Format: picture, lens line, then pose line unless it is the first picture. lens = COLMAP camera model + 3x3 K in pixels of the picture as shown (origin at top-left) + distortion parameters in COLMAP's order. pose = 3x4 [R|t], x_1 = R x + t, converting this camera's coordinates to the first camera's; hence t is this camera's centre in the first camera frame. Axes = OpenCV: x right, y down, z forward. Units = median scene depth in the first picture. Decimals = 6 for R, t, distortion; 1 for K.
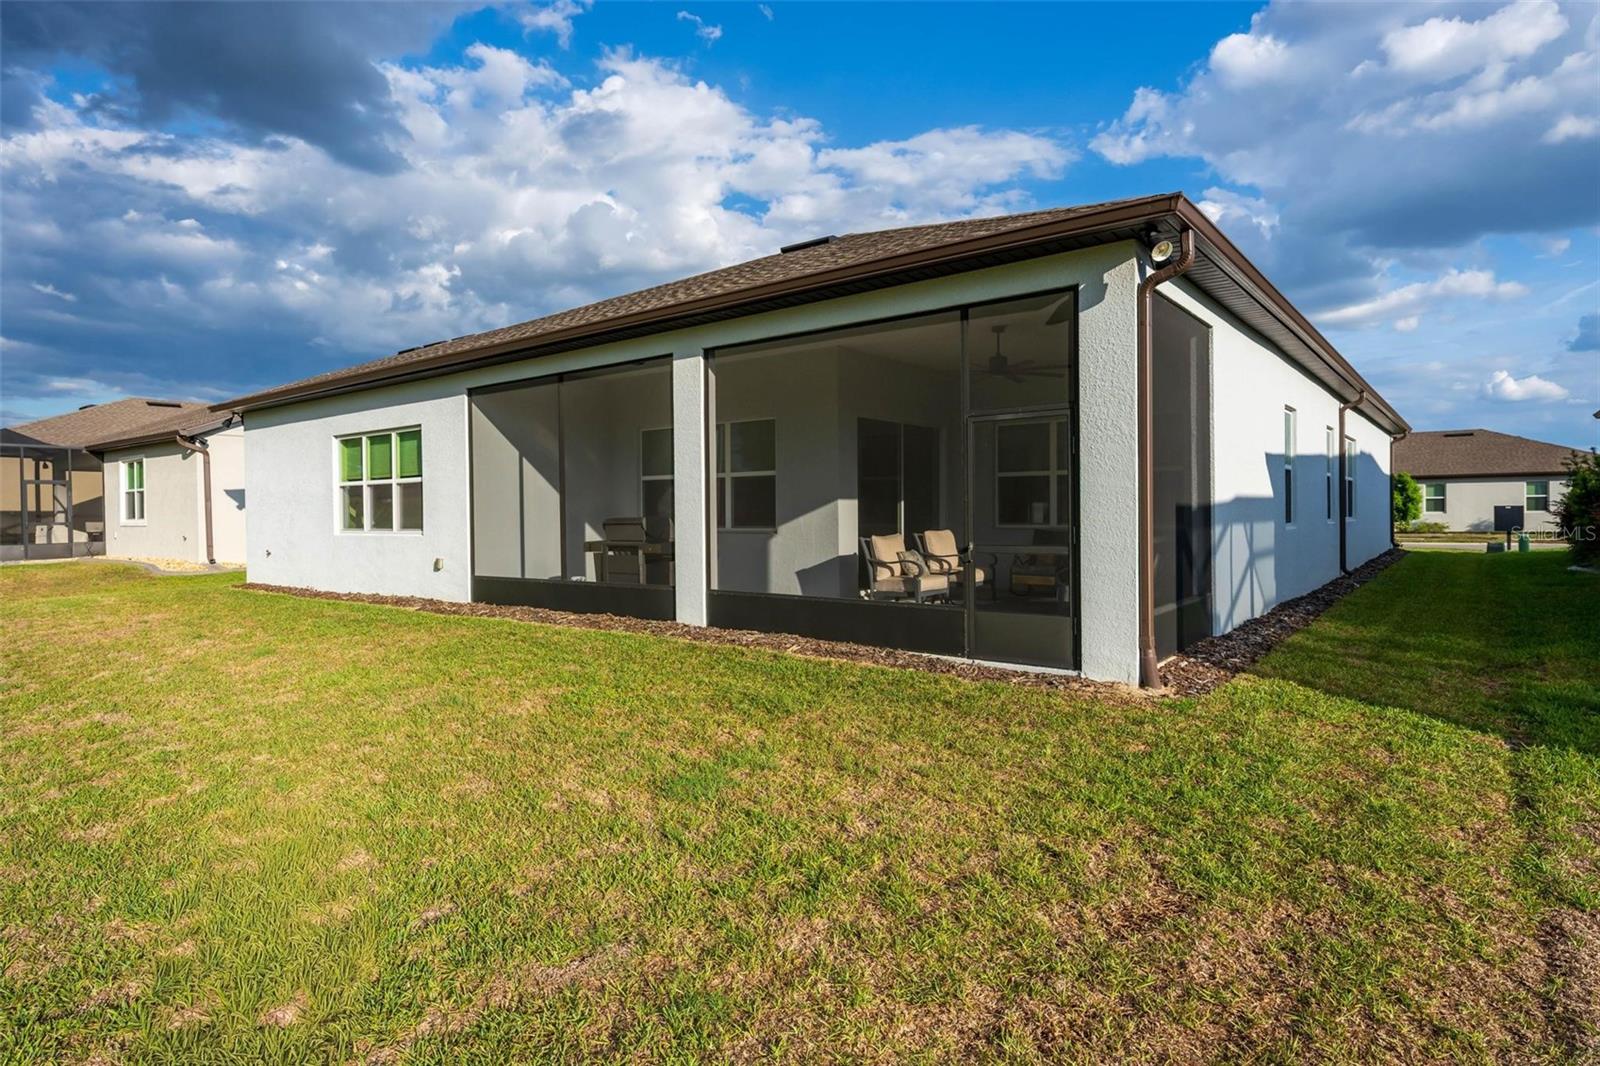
lens RADIAL K [[908.3, 0, 812.6], [0, 908.3, 464.0], [0, 0, 1]] dist [-0.062210, 0.043737]
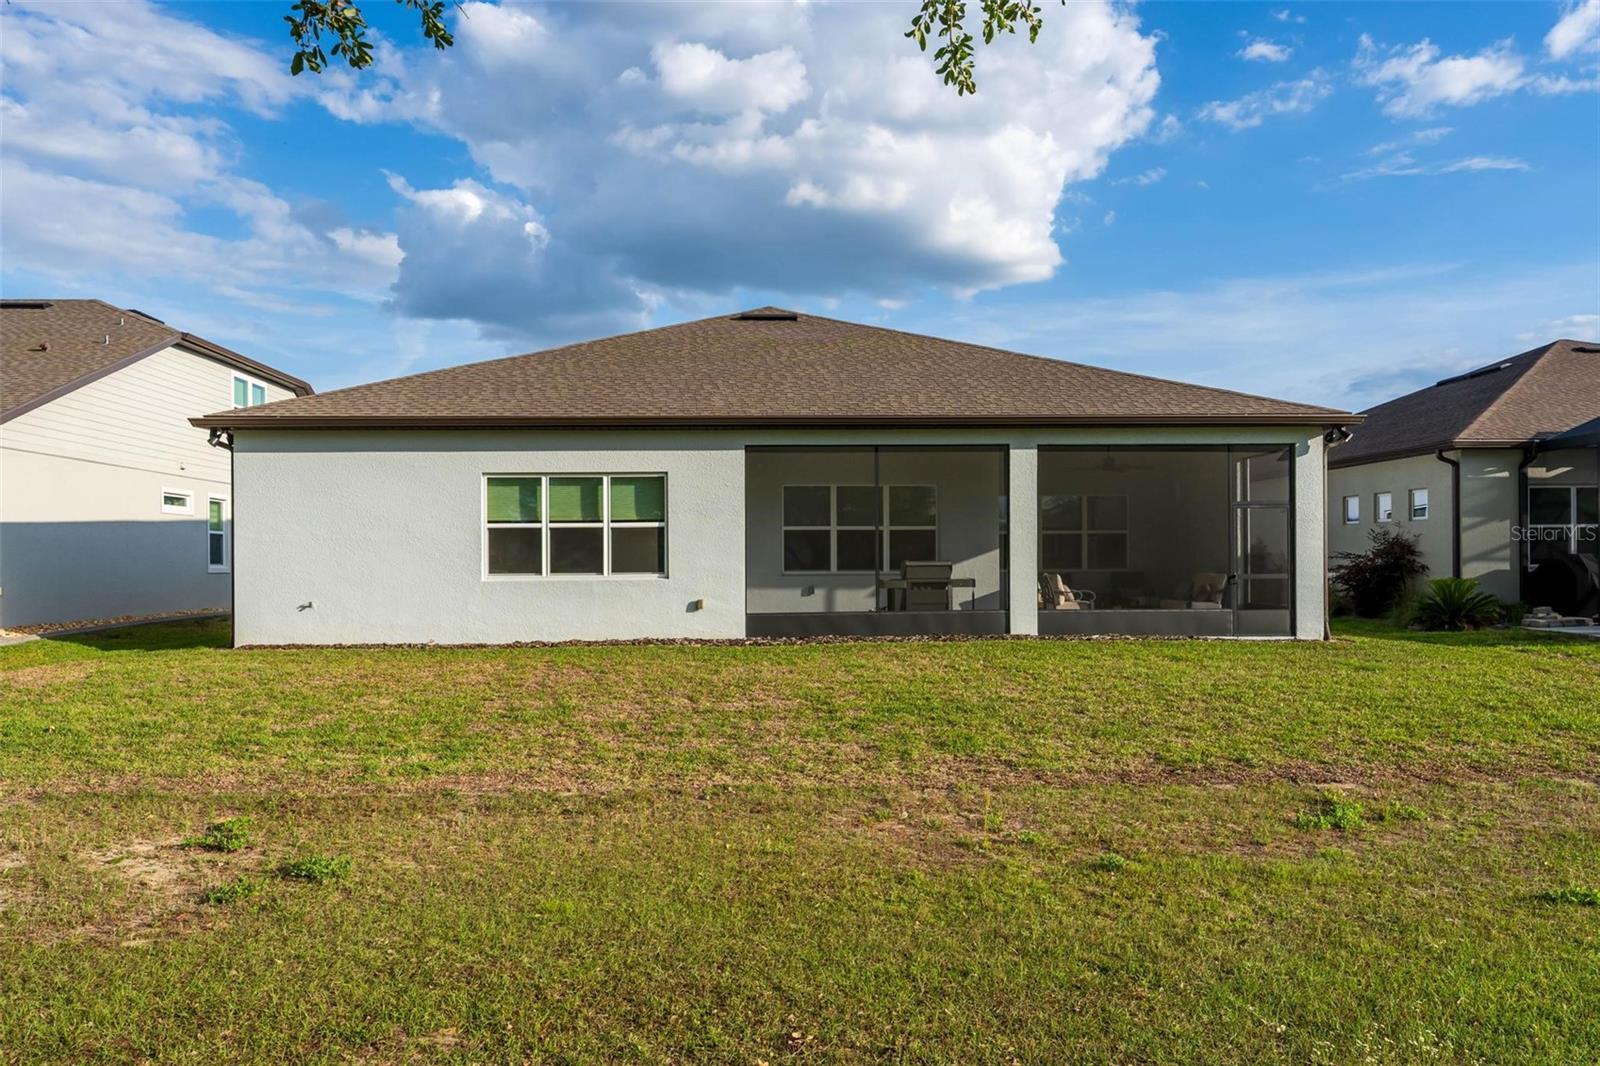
lens RADIAL K [[1136.8, 0, 800.0], [0, 1136.8, 533.0], [0, 0, 1]] dist [0.005740, 0.008792]
pose [[0.758136, 0.021600, 0.651739, -1.254810], [-0.036382, 0.999296, 0.009202, 0.008953], [-0.651081, -0.030688, 0.758388, -0.116714]]
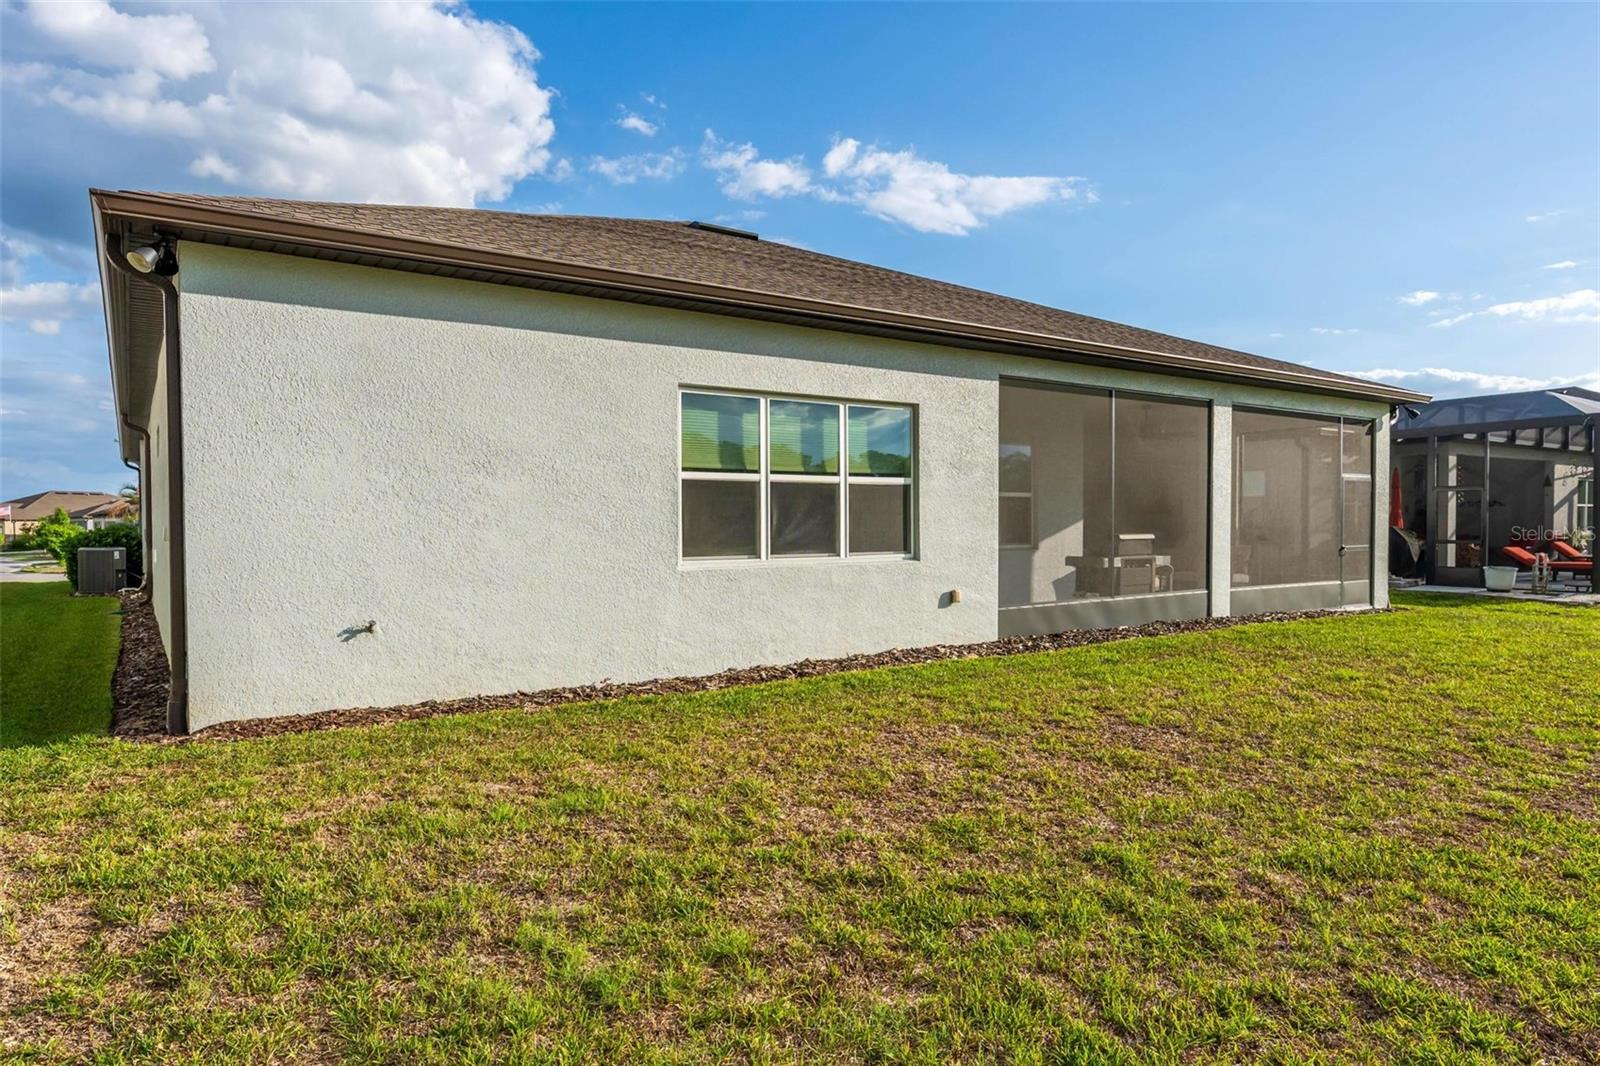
lens RADIAL K [[965.9, 0, 800.0], [0, 965.9, 533.0], [0, 0, 1]] dist [-0.010576, 0.000142]
pose [[0.302286, 0.004354, 0.953207, -1.268558], [-0.047428, 0.998820, 0.010478, 0.057359], [-0.952037, -0.048376, 0.302136, 0.907141]]
